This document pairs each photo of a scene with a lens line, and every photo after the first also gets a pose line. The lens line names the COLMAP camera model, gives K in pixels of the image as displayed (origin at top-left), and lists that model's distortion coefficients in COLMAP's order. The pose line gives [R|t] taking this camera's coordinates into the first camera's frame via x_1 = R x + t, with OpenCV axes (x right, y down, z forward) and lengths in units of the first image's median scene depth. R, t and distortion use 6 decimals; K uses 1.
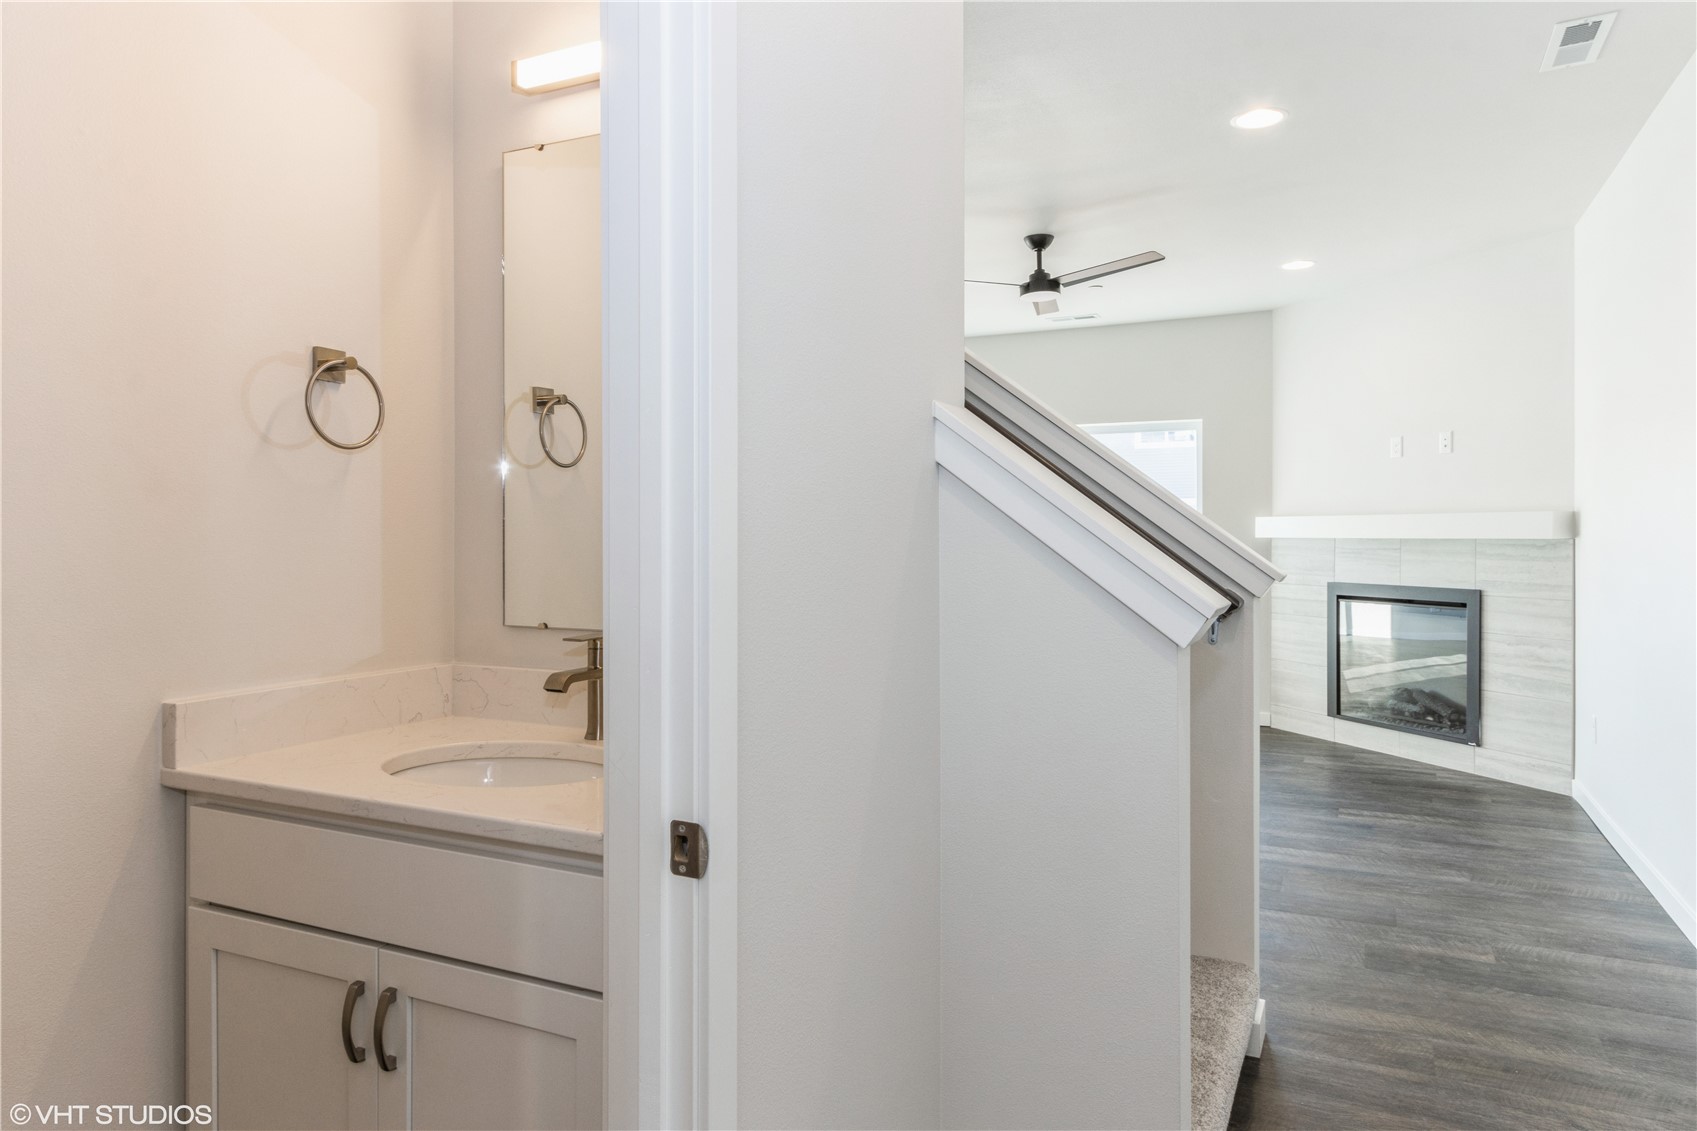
lens RADIAL K [[1069.3, 0, 843.1], [0, 1069.3, 546.3], [0, 0, 1]] dist [0.006365, -0.000036]
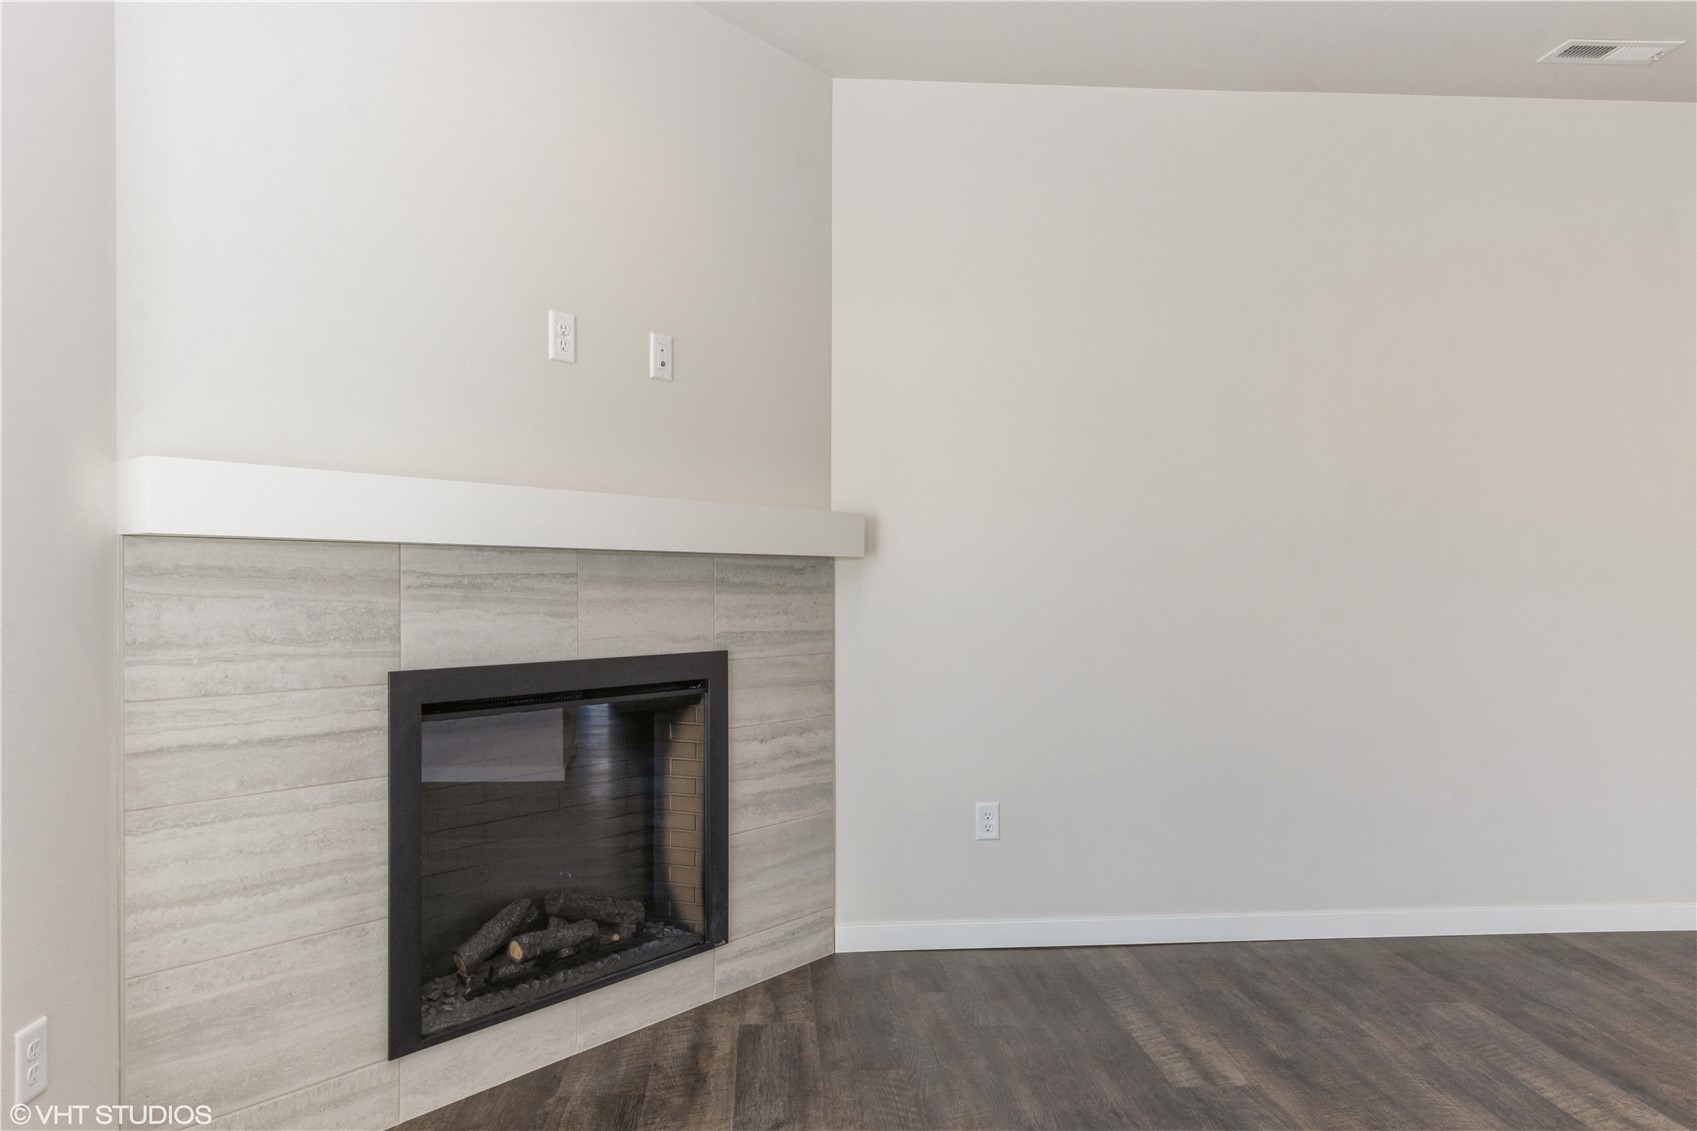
lens RADIAL K [[1167.5, 0, 848.0], [0, 1167.5, 569.6], [0, 0, 1]] dist [0.002538, 0.000605]
pose [[-0.527495, -0.003933, 0.849549, 0.030726], [-0.007346, 0.999973, 0.000068, -0.000076], [-0.849526, -0.006205, -0.527509, 0.580715]]
